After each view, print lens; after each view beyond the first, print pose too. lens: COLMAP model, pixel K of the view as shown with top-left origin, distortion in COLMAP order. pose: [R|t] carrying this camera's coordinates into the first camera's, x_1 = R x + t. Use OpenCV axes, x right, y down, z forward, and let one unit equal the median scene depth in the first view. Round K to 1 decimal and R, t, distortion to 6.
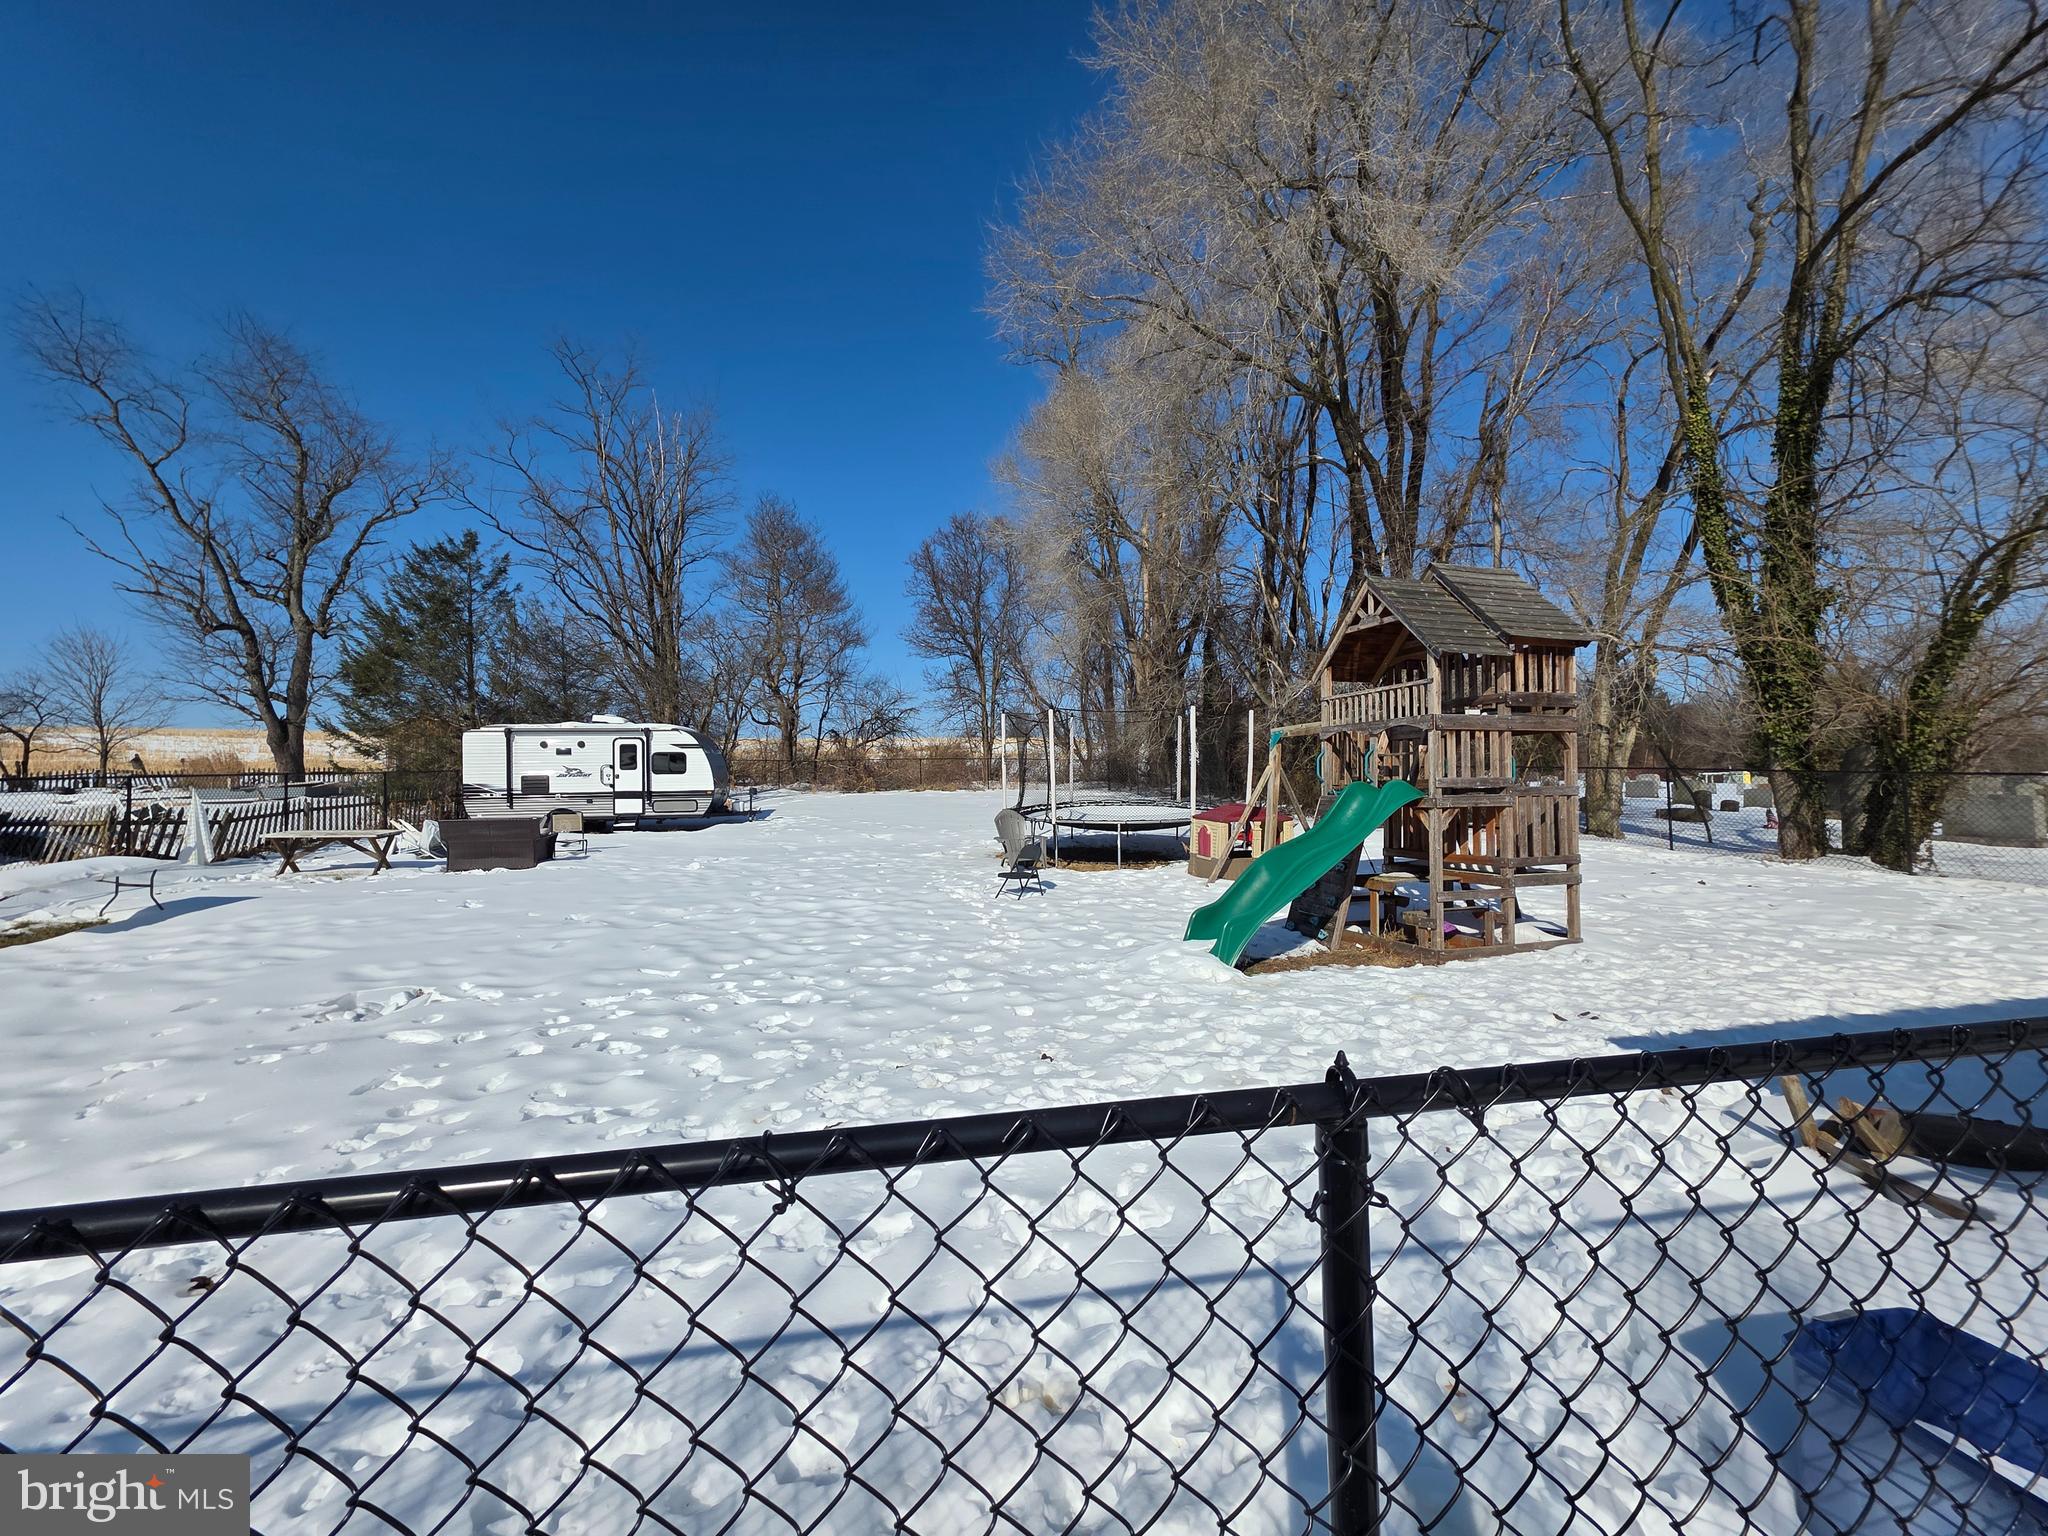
lens RADIAL K [[809.2, 0, 1023.4], [0, 809.2, 762.5], [0, 0, 1]] dist [0.004884, 0.000409]
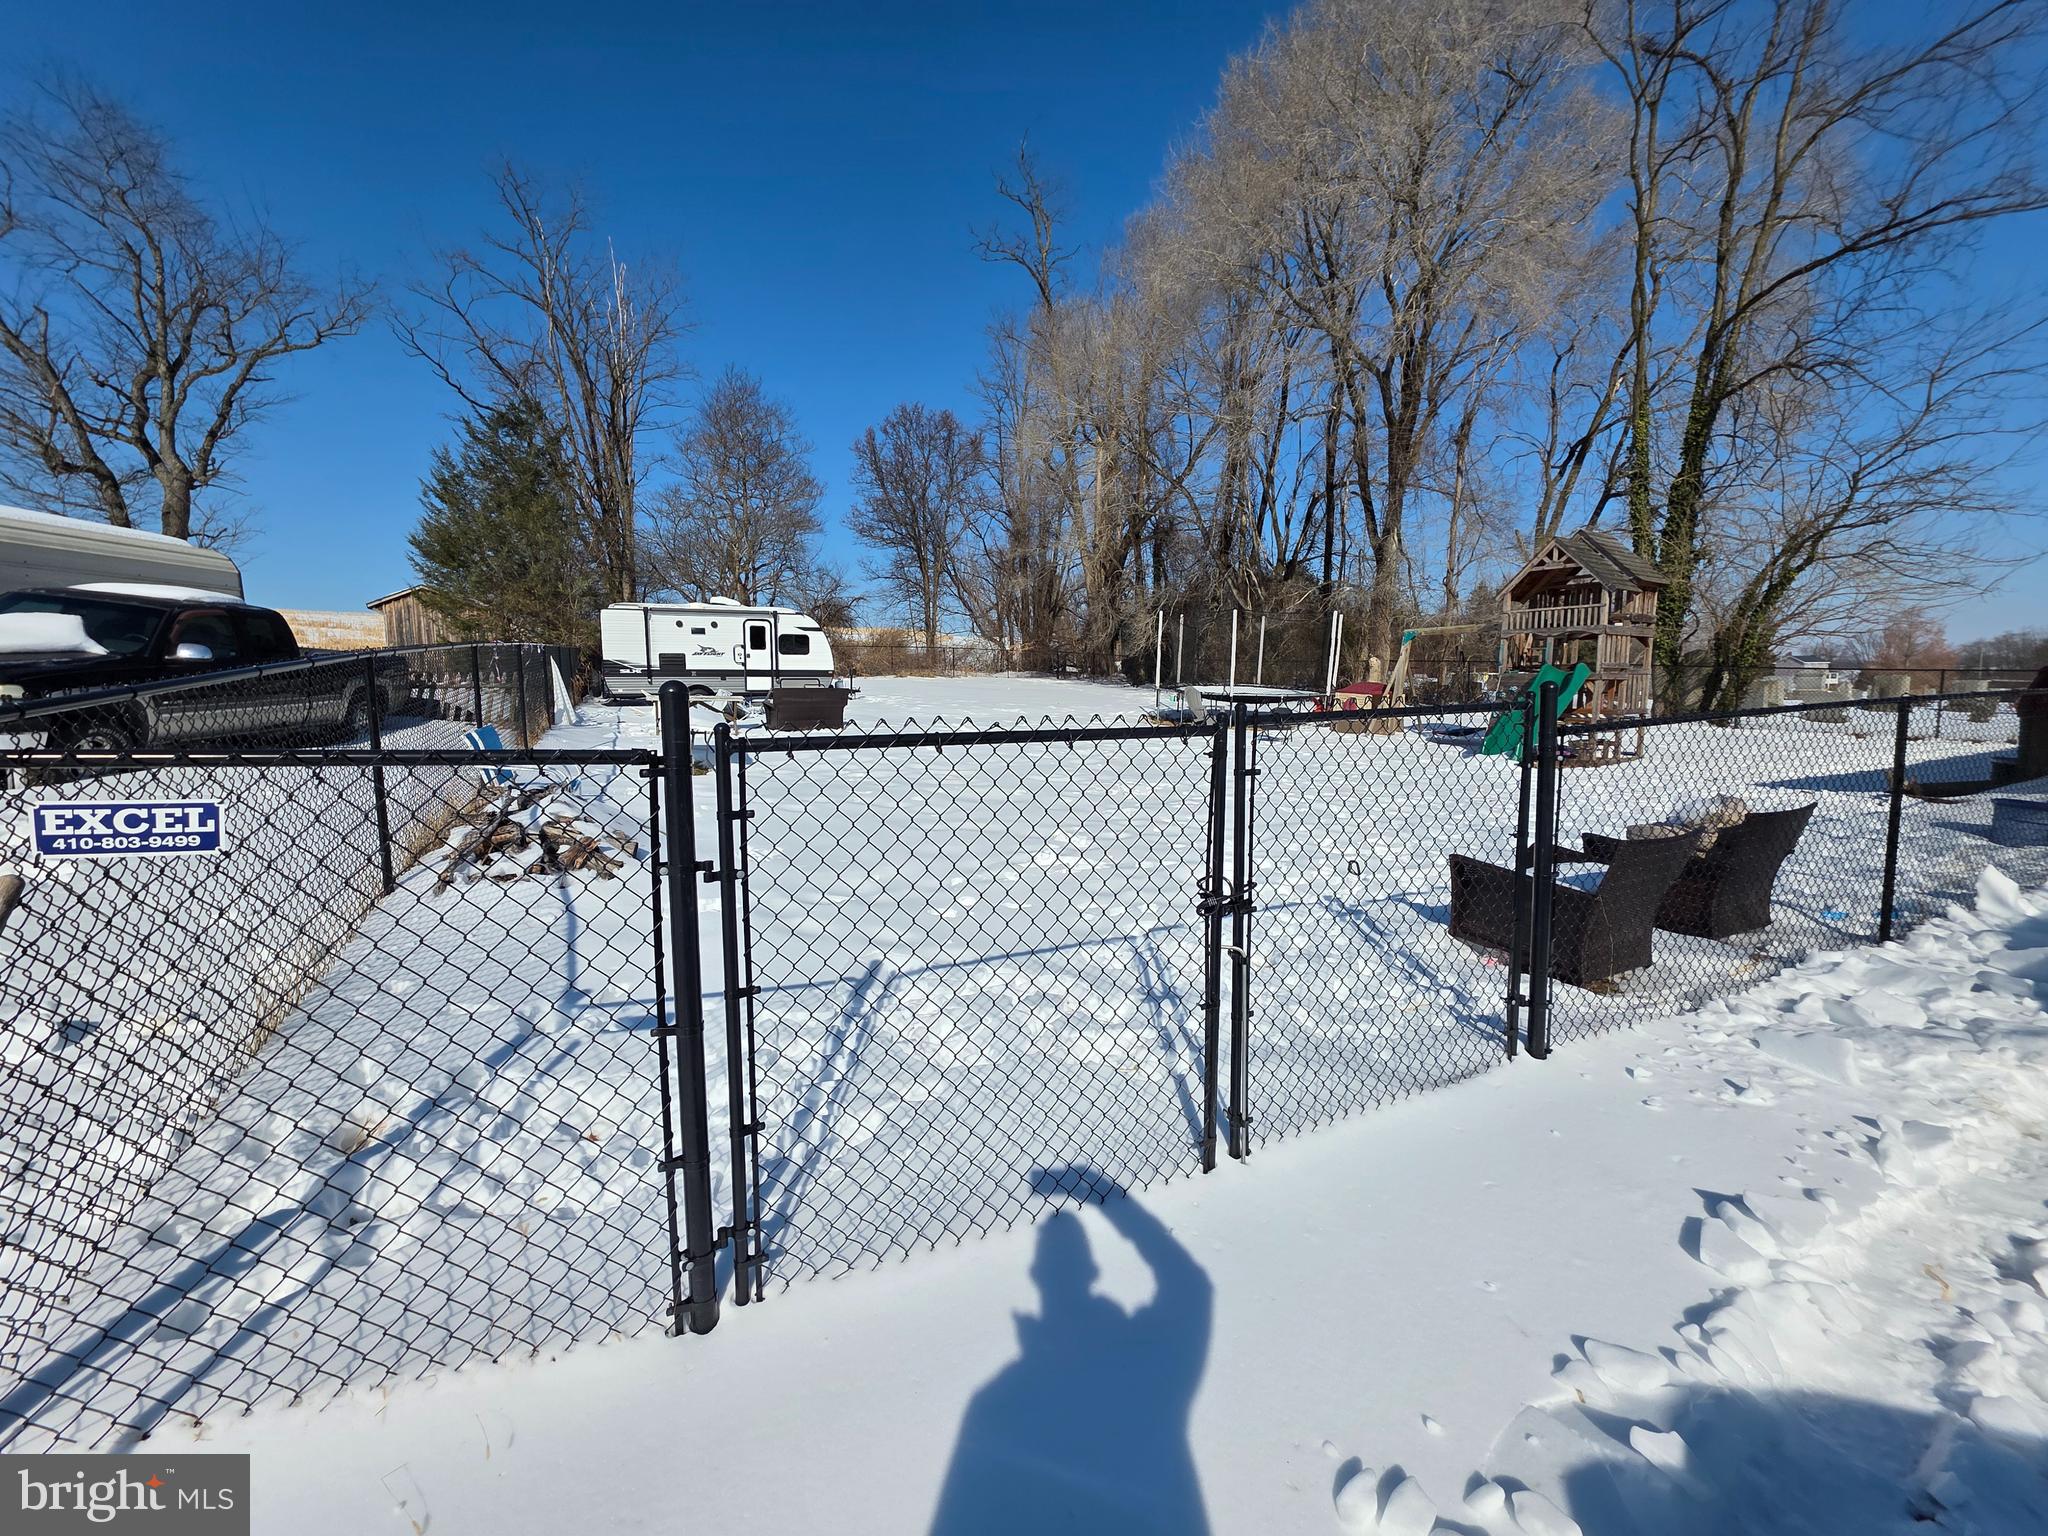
lens RADIAL K [[825.4, 0, 1019.7], [0, 825.4, 756.3], [0, 0, 1]] dist [0.003572, 0.000711]
pose [[0.970555, -0.008425, 0.240732, -0.452243], [-0.020311, 0.992966, 0.116641, 0.015833], [-0.240021, -0.118096, 0.963558, -0.175146]]
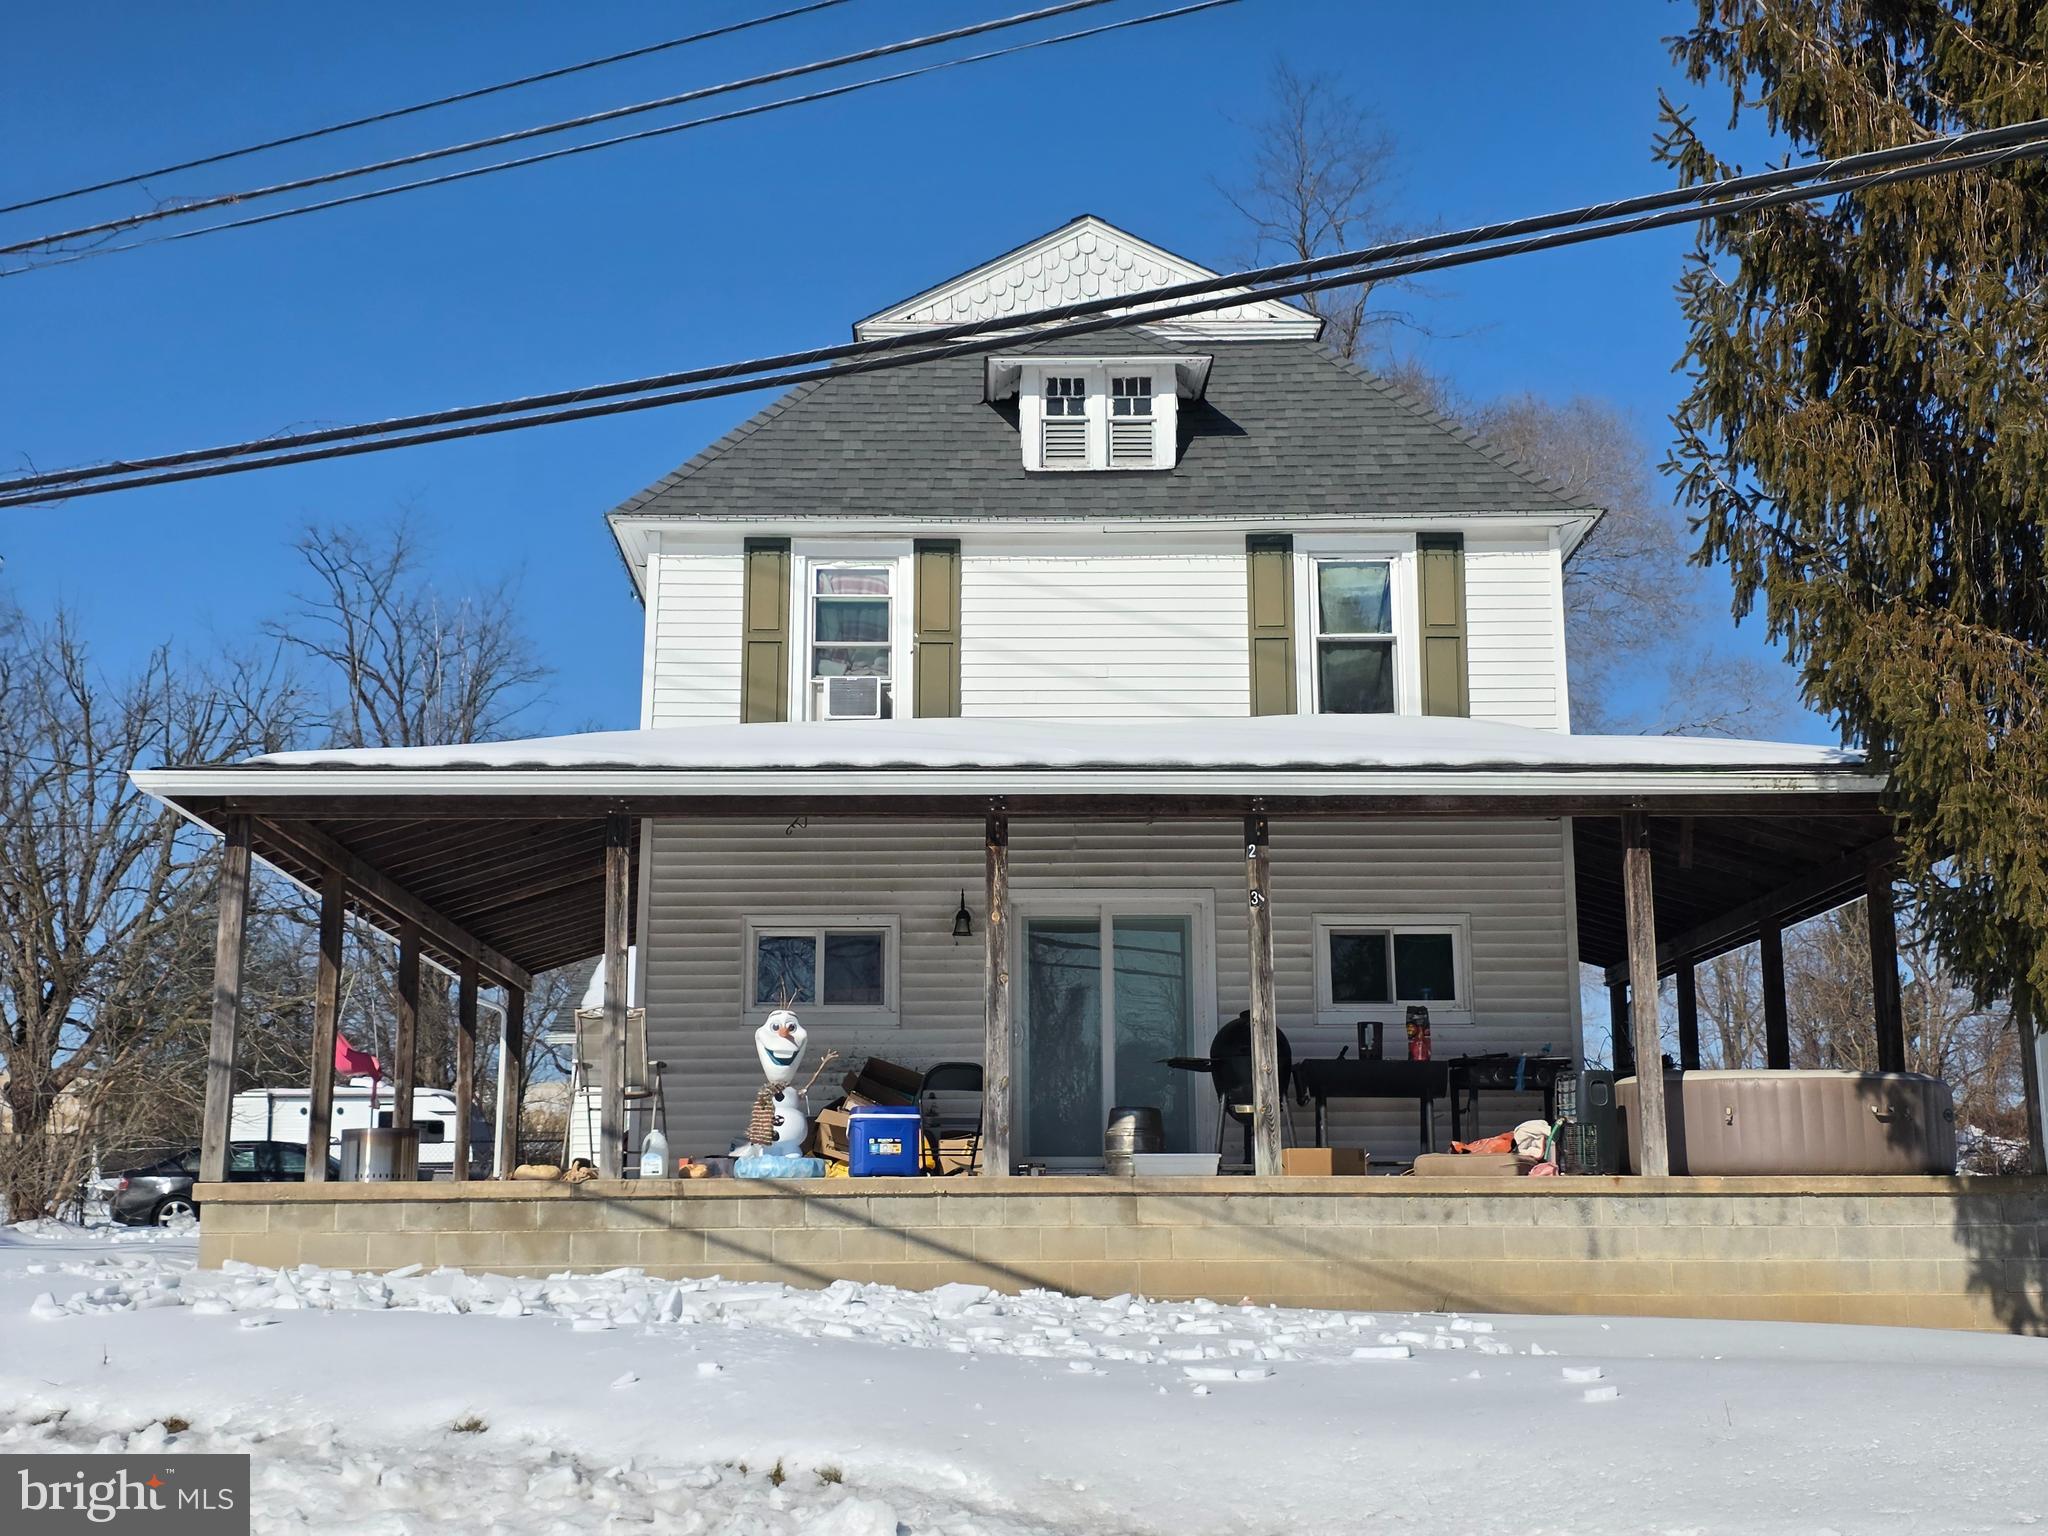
lens RADIAL K [[2758.2, 0, 1024.0], [0, 2758.2, 768.0], [0, 0, 1]] dist [0.149512, -0.234275]
pose [[0.978595, -0.018159, -0.204992, 0.979668], [-0.010710, 0.990256, -0.138845, 0.027260], [0.205516, 0.138069, 0.968865, -2.196318]]
